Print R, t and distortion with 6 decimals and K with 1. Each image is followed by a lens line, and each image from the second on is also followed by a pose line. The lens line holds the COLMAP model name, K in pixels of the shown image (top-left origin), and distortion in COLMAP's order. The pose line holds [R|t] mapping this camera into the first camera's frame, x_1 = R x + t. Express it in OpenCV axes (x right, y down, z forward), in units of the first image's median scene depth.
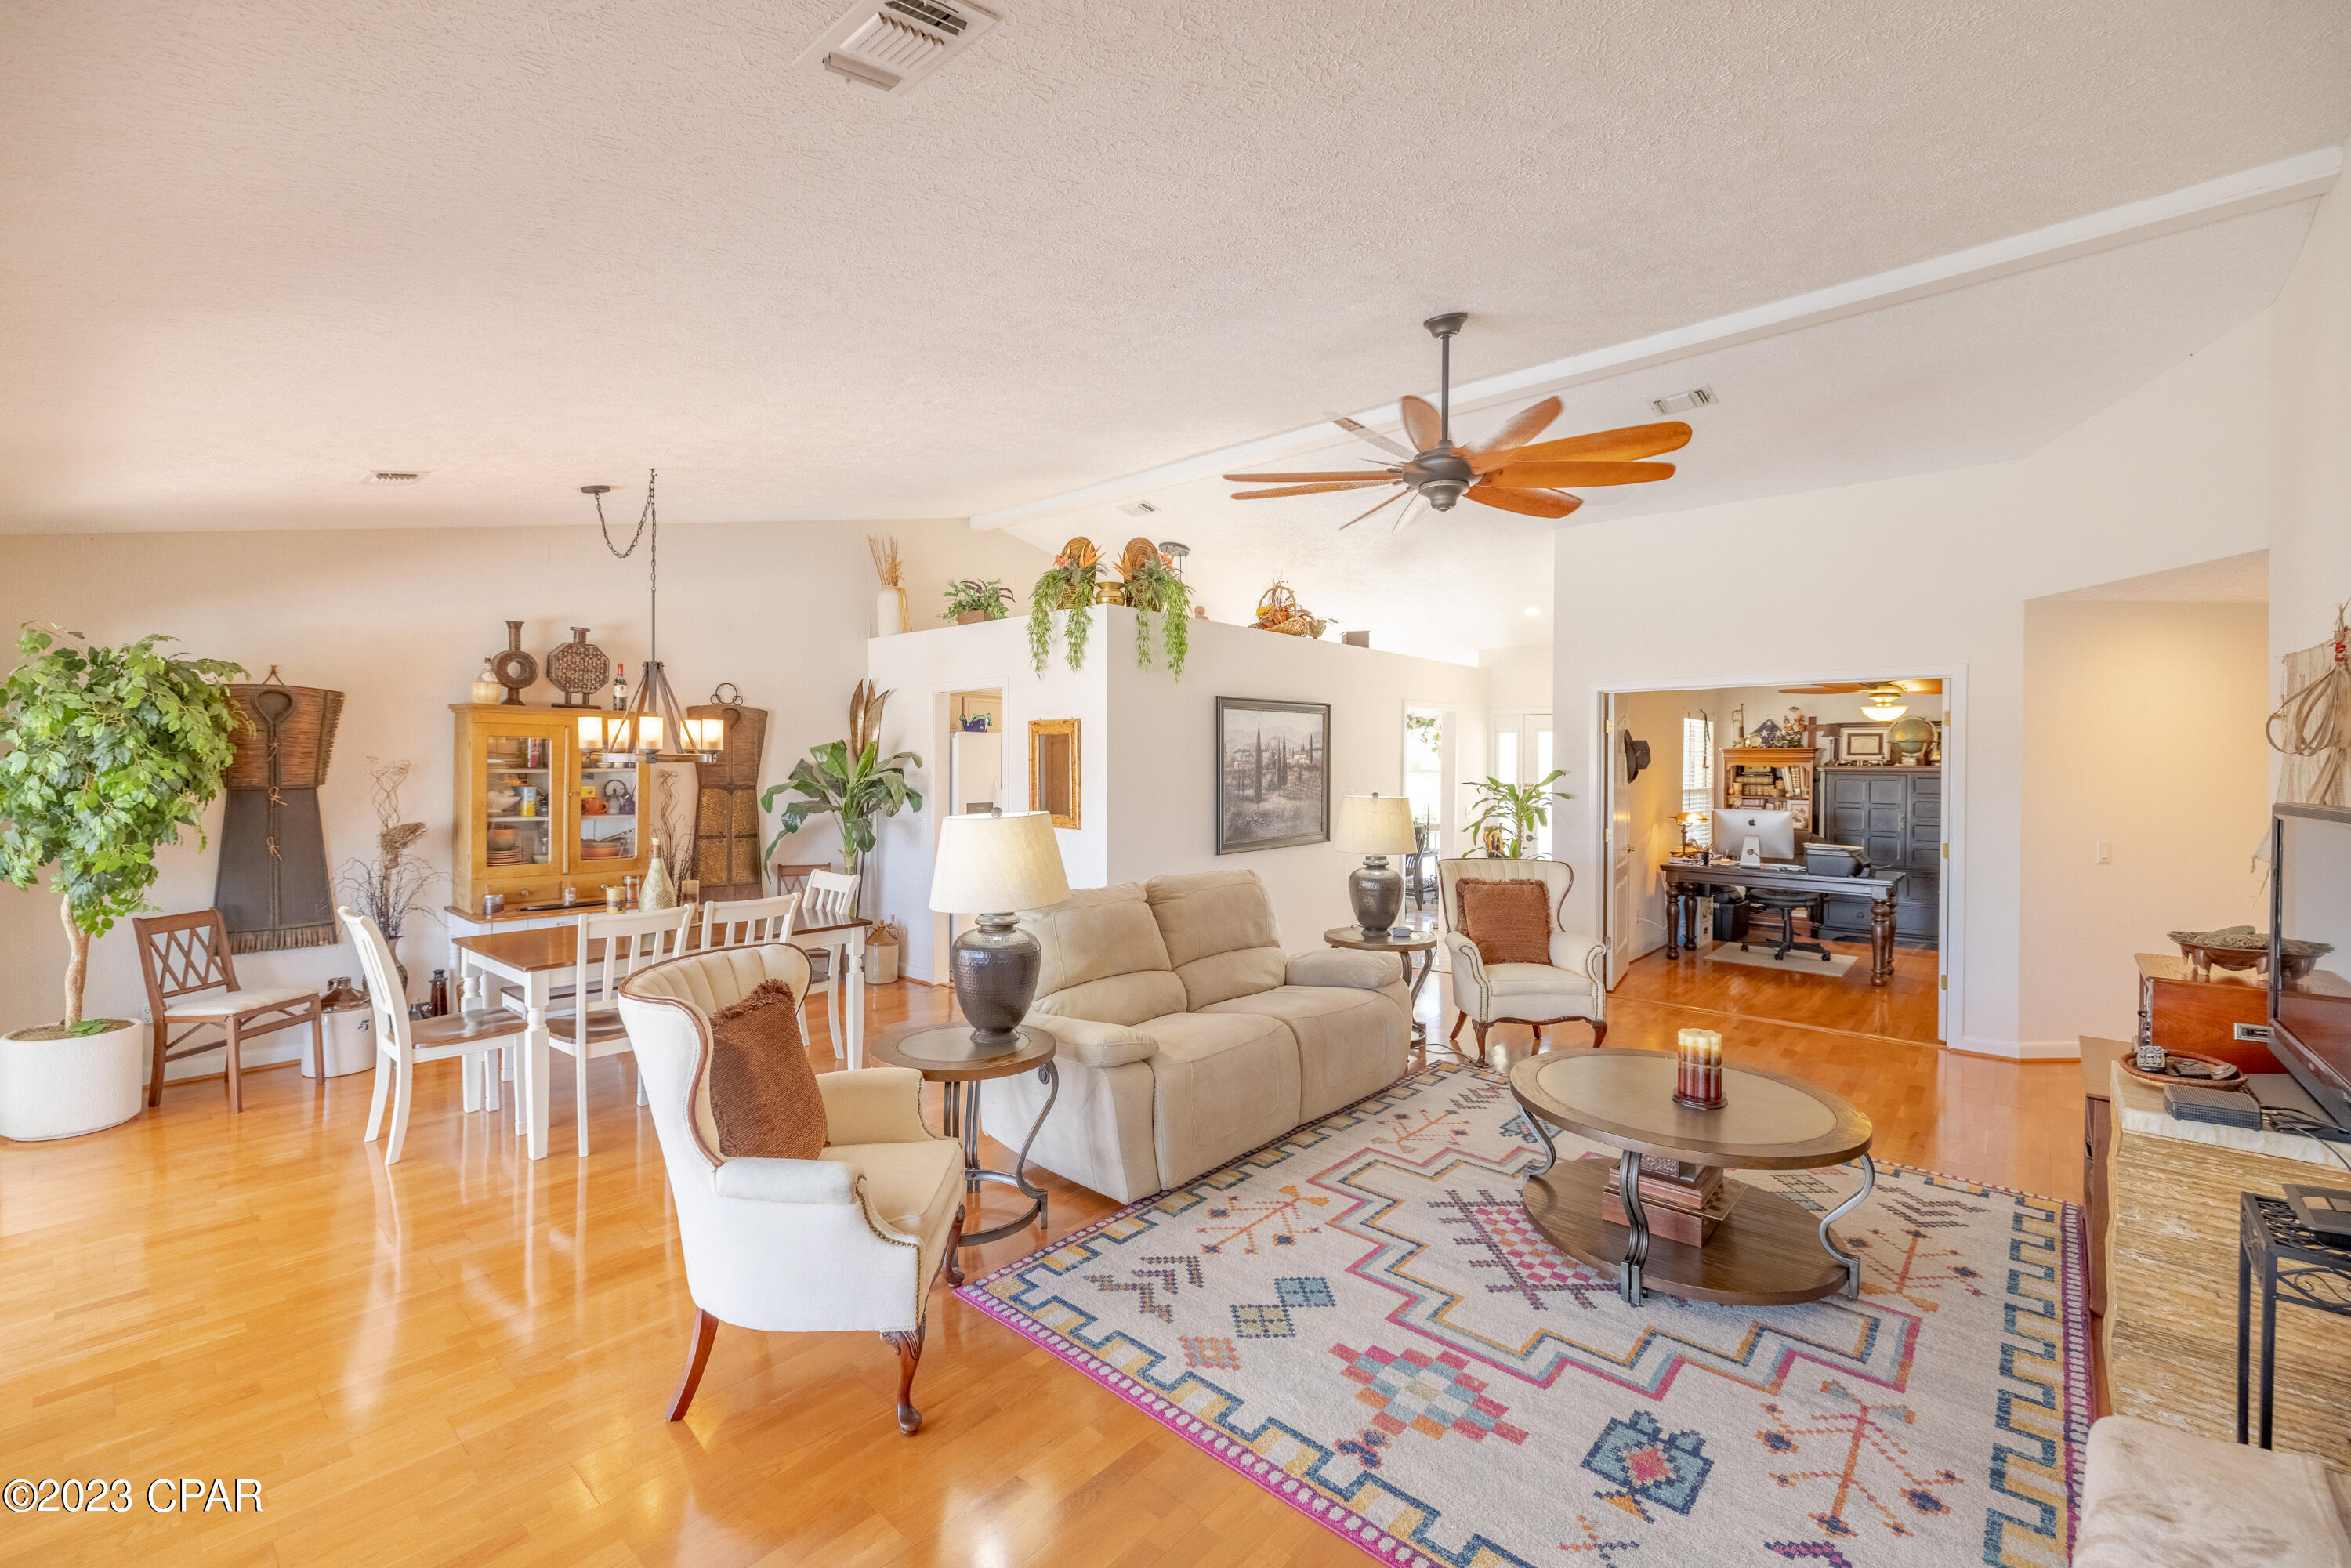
lens RADIAL K [[980.9, 0, 1174.7], [0, 980.9, 771.6], [0, 0, 1]] dist [-0.000734, 0.000215]
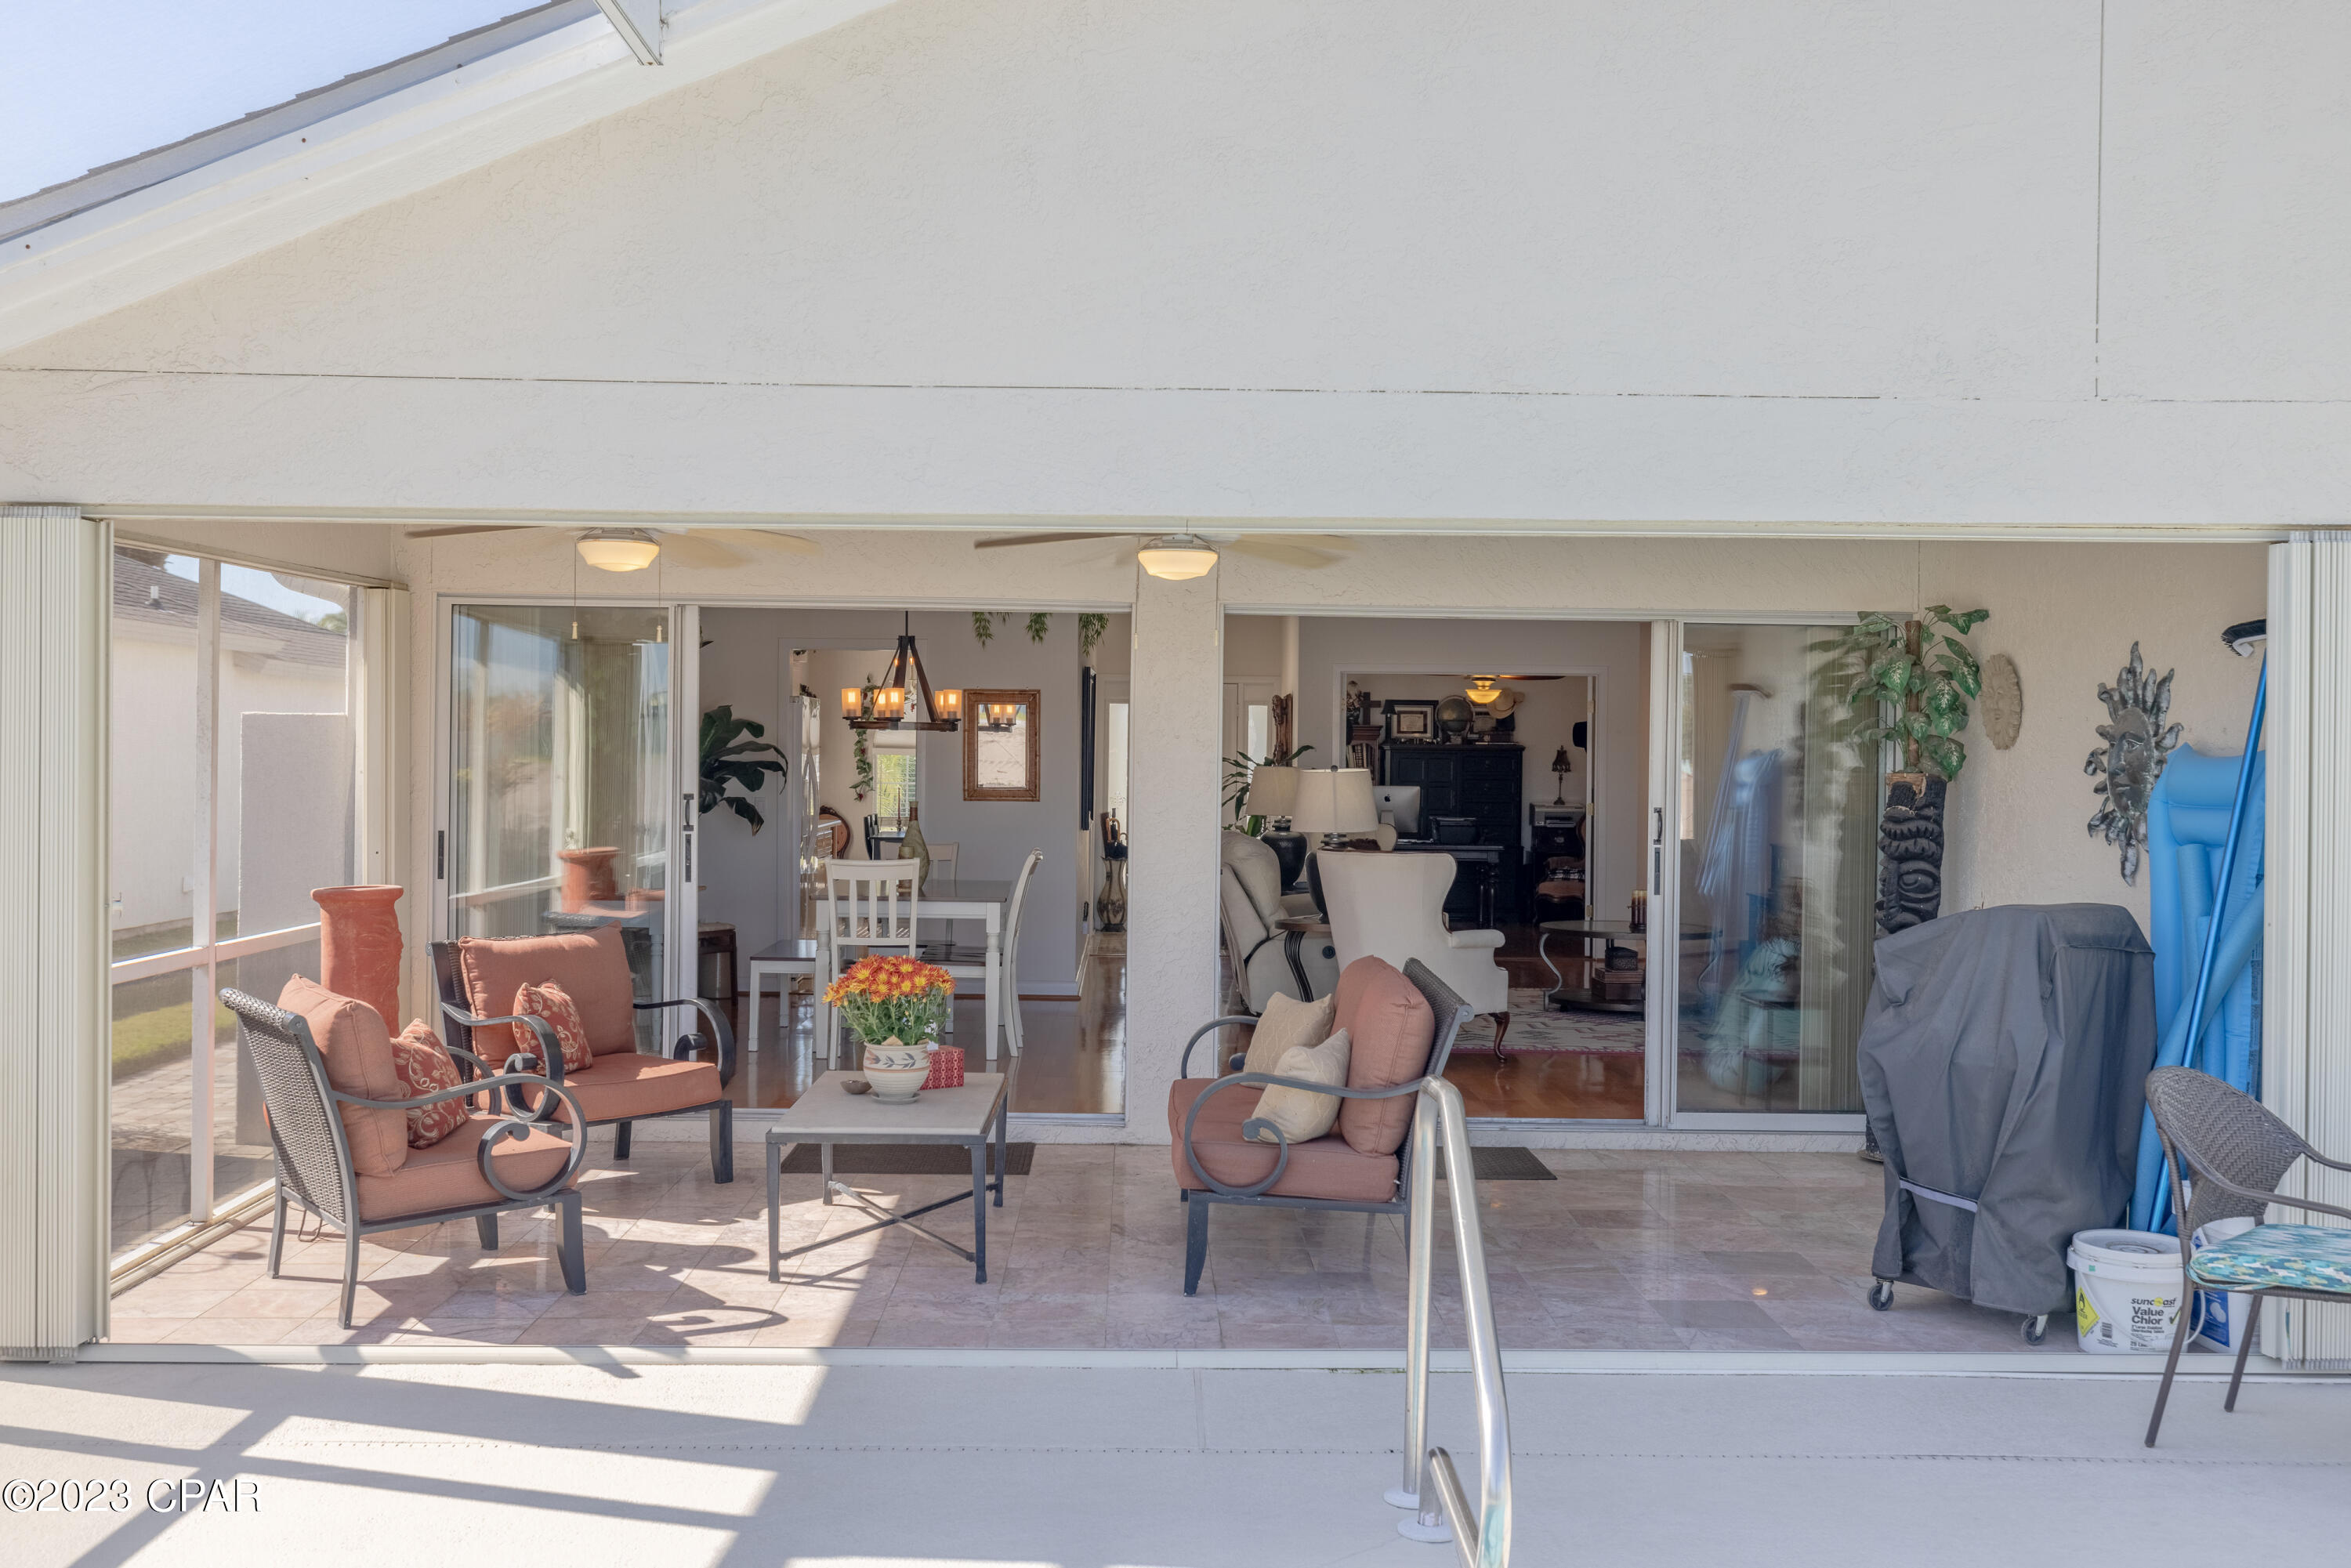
lens RADIAL K [[2253.2, 0, 1175.5], [0, 2253.2, 784.0], [0, 0, 1]] dist [0.003701, 0.000249]
pose [[0.741529, -0.006385, 0.670890, -1.332896], [0.000274, 0.999958, 0.009213, 0.017649], [-0.670920, -0.006648, 0.741500, -0.687394]]
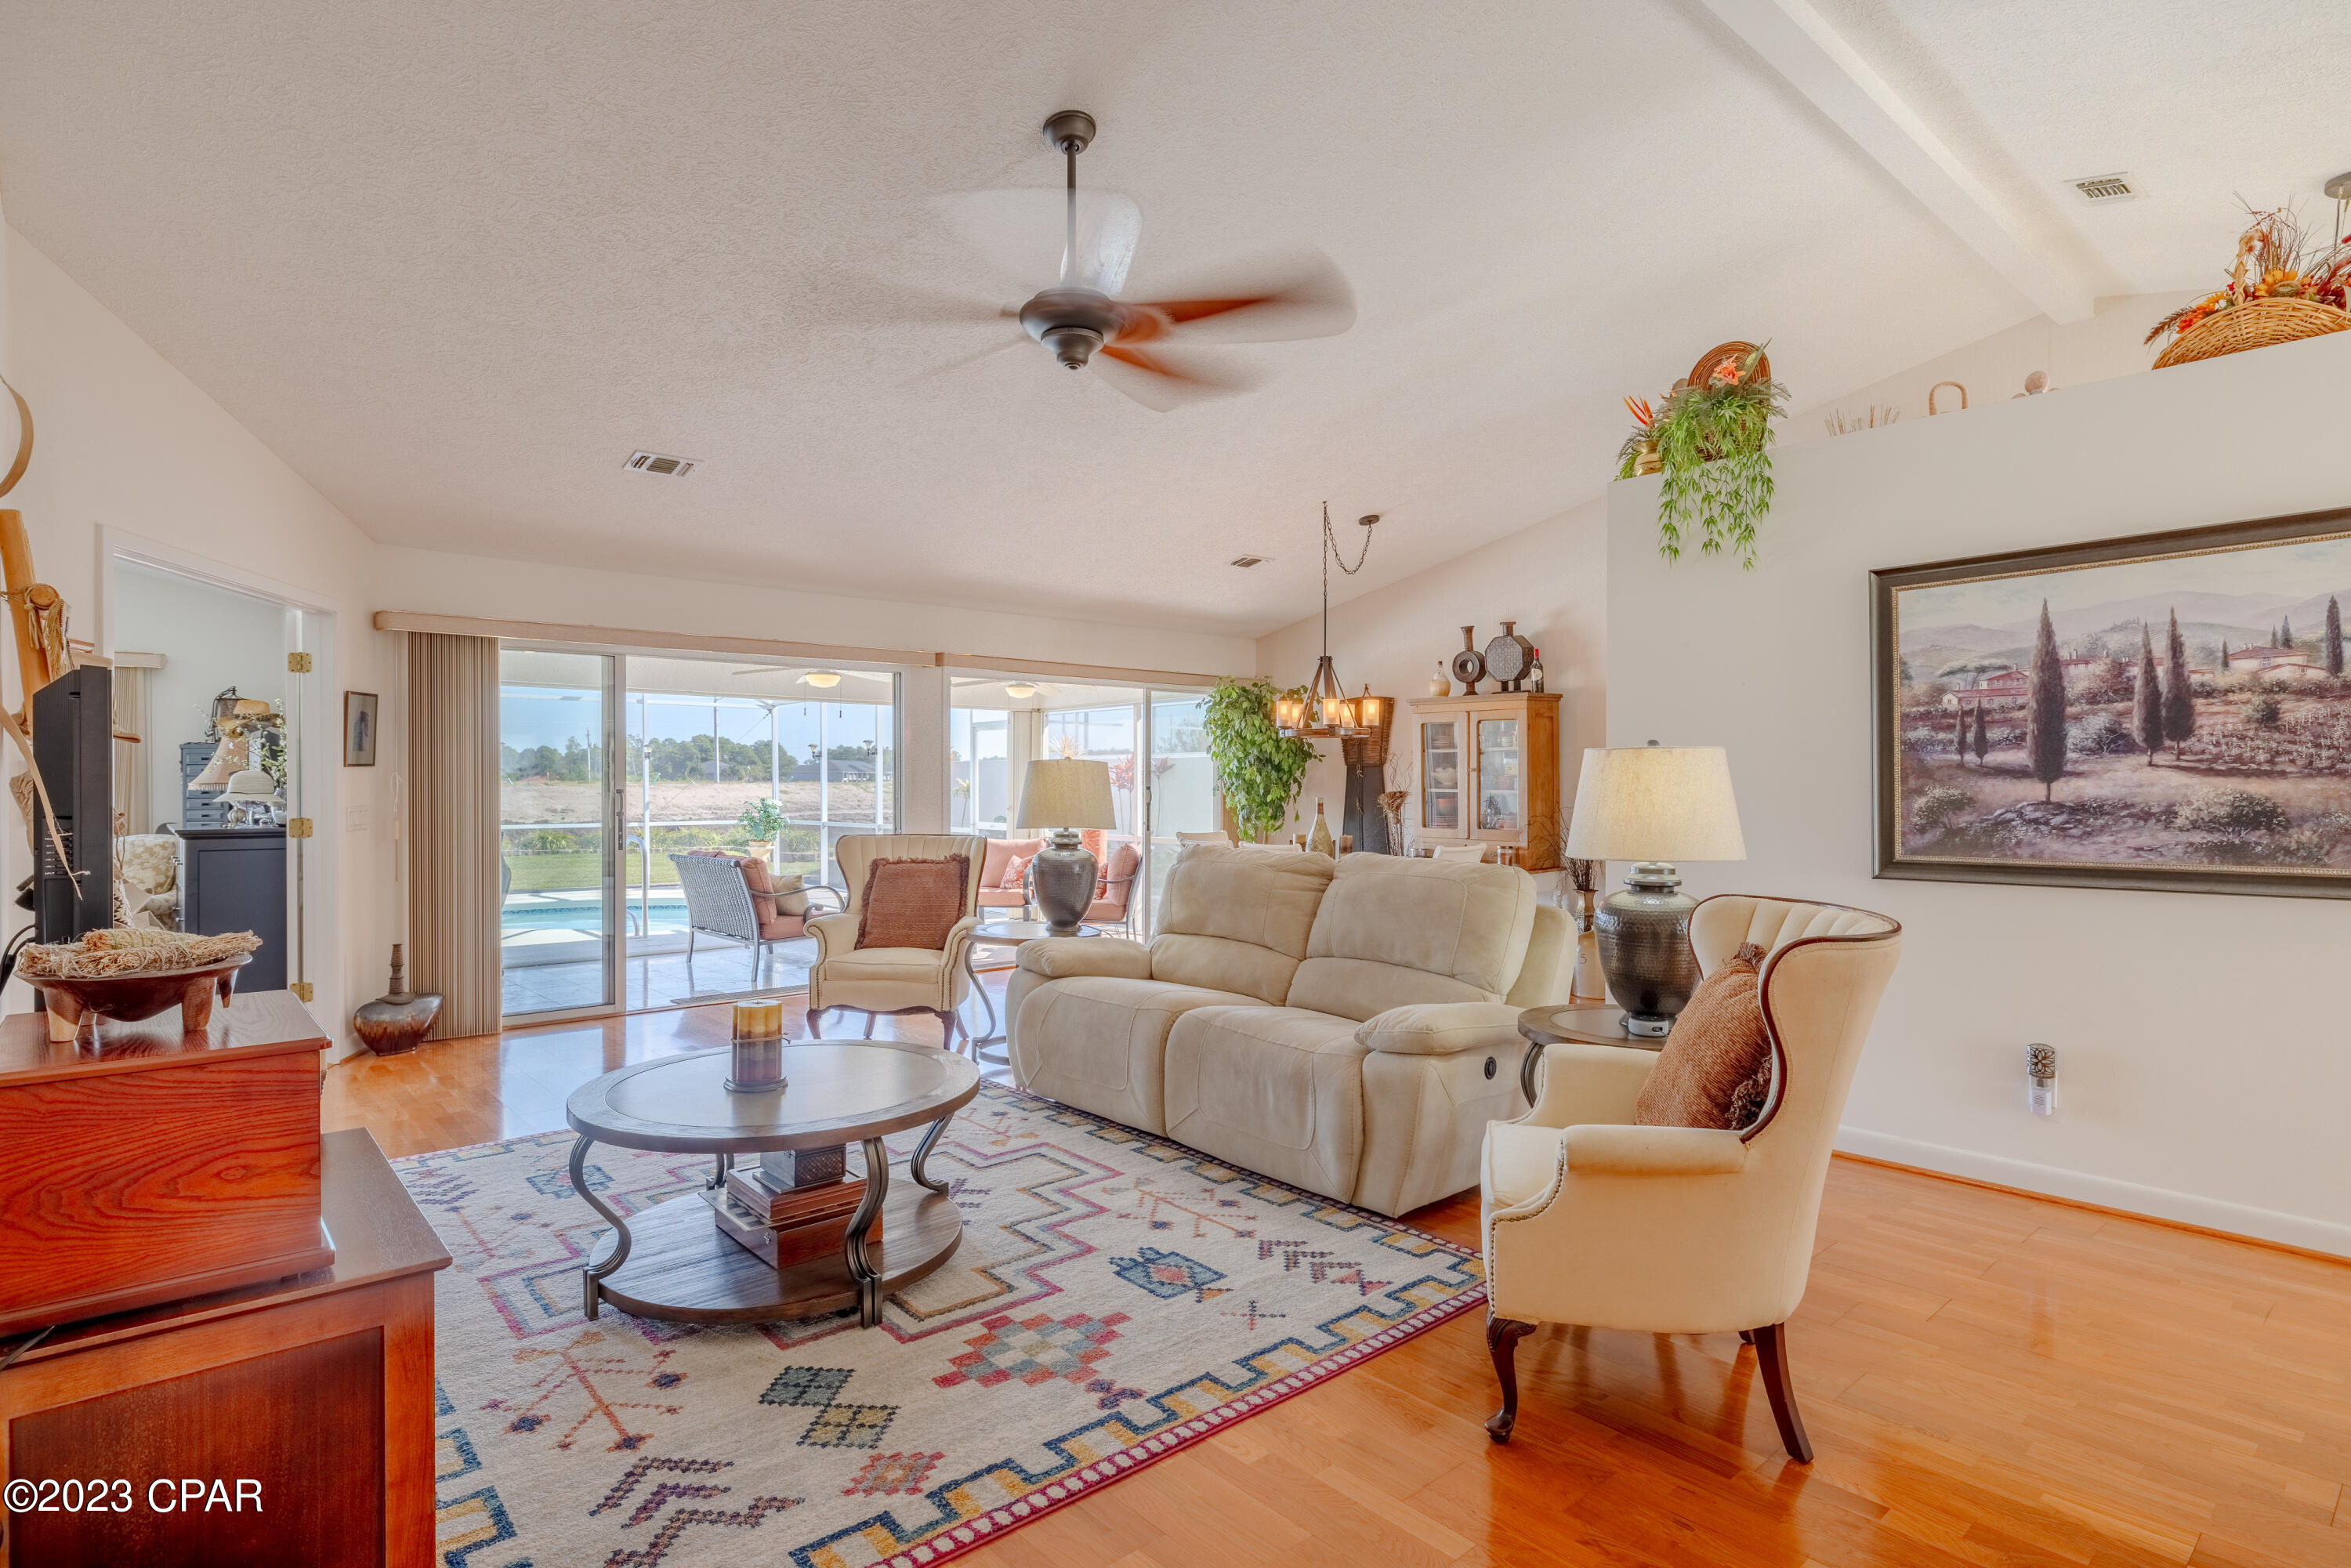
lens RADIAL K [[1223.6, 0, 1175.5], [0, 1223.6, 784.0], [0, 0, 1]] dist [-0.003426, 0.000146]
pose [[-0.137639, -0.003622, -0.990476, 0.683804], [-0.005874, 0.999979, -0.002841, 0.036875], [0.990465, 0.005427, -0.137657, 0.676672]]
